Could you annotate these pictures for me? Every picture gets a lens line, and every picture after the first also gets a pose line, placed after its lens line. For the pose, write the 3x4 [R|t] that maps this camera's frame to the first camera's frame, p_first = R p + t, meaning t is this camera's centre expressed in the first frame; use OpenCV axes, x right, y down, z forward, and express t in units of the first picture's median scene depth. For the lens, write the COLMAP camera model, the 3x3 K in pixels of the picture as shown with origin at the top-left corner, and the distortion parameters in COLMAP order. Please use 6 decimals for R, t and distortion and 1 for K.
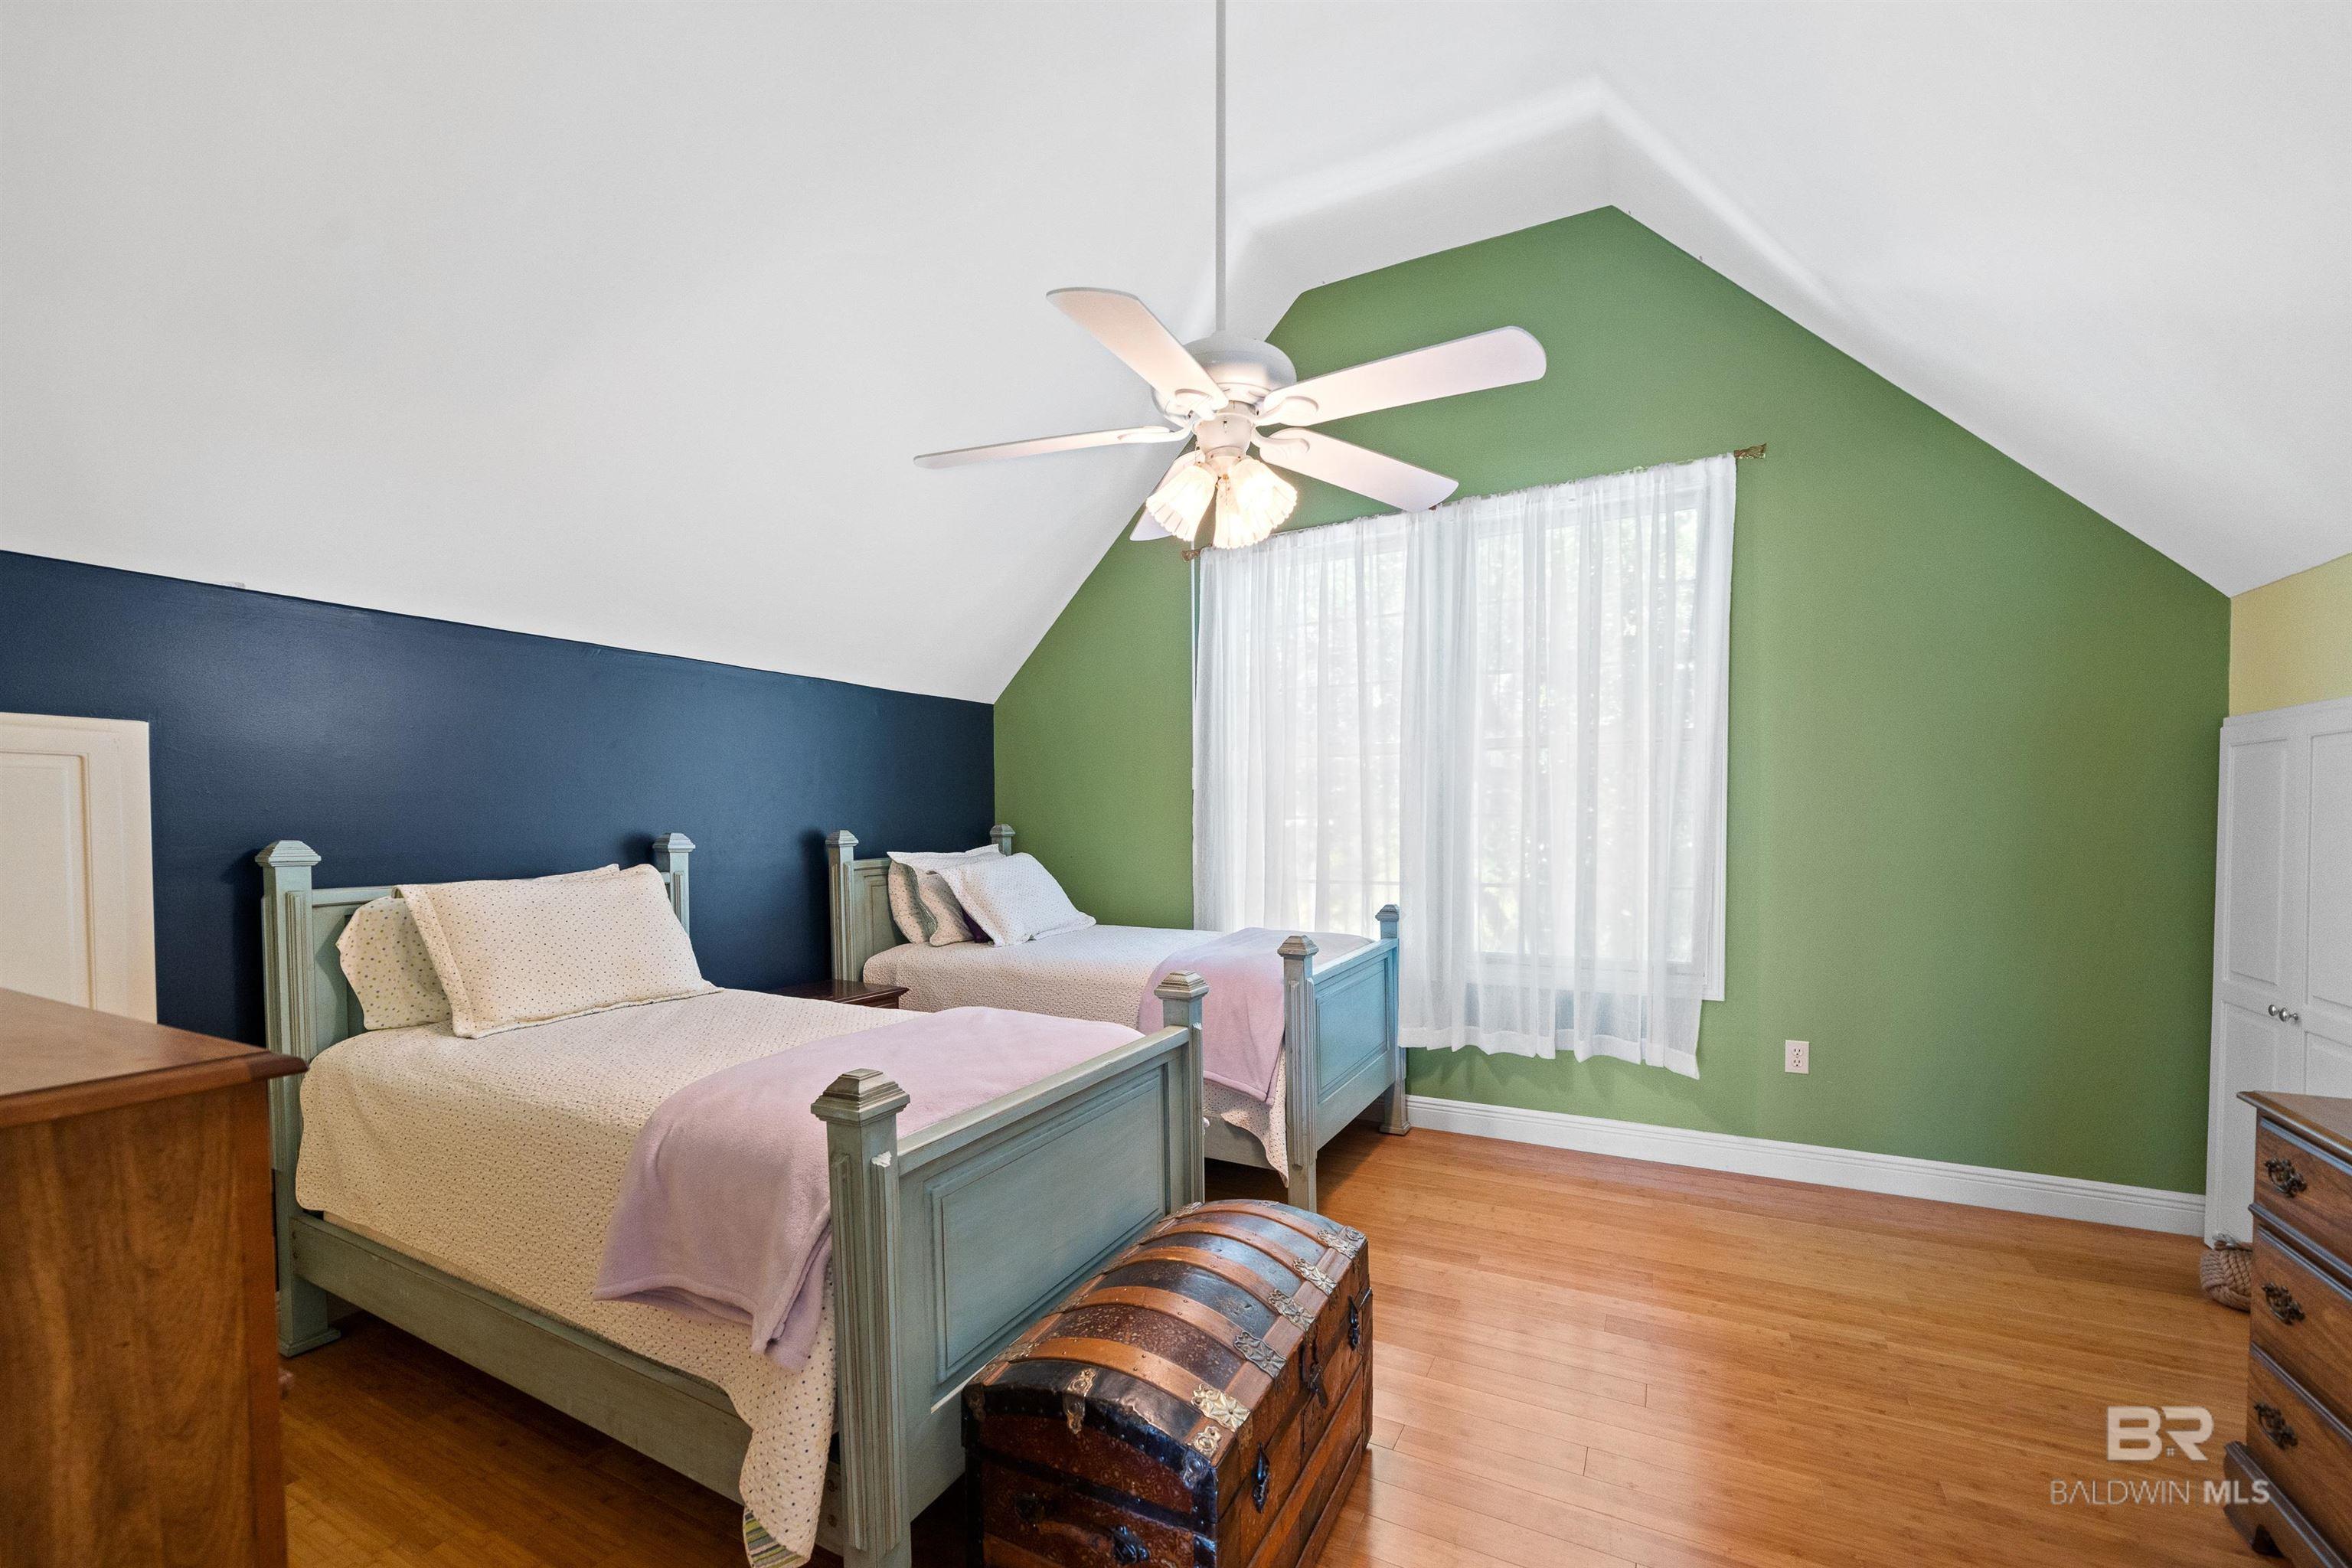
lens RADIAL K [[939.8, 0, 1176.0], [0, 939.8, 784.0], [0, 0, 1]] dist [0.001100, 0.000025]
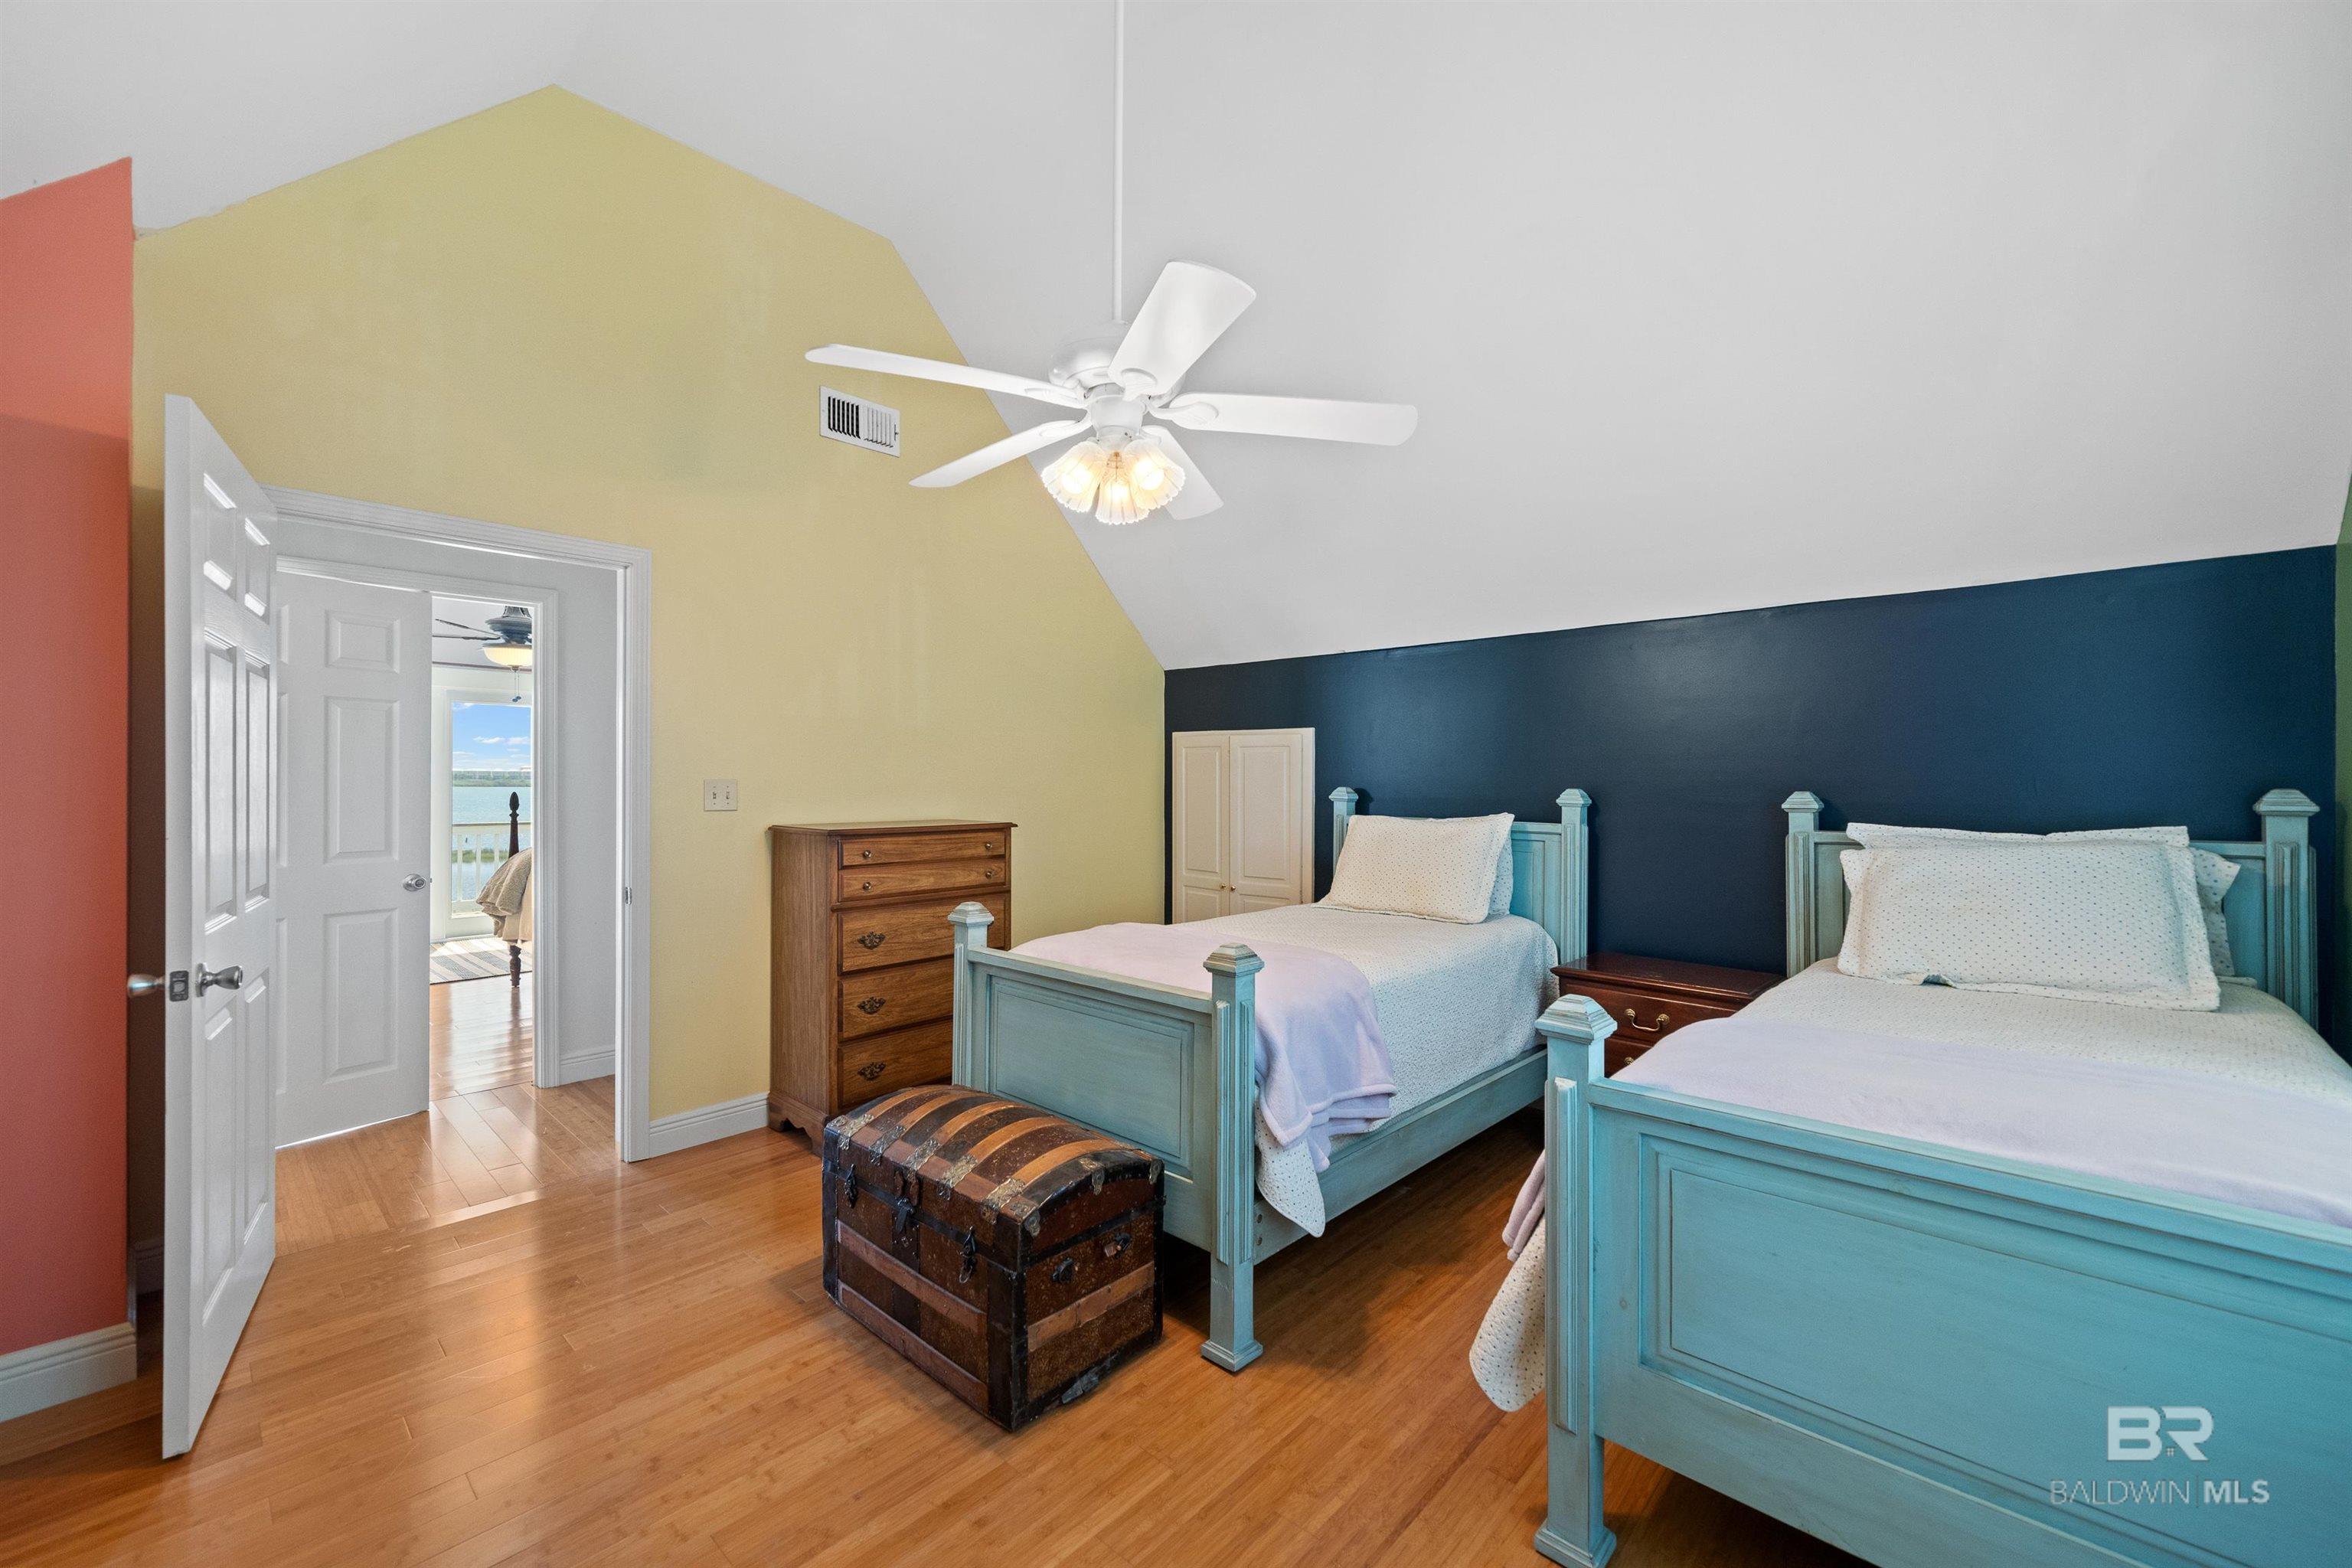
lens RADIAL K [[939.8, 0, 1176.0], [0, 939.8, 784.0], [0, 0, 1]] dist [0.001100, 0.000025]
pose [[-0.252173, 0.016908, -0.967534, 0.538589], [0.040696, 0.999148, 0.006853, 0.015797], [0.966826, -0.037647, -0.252647, 0.686501]]
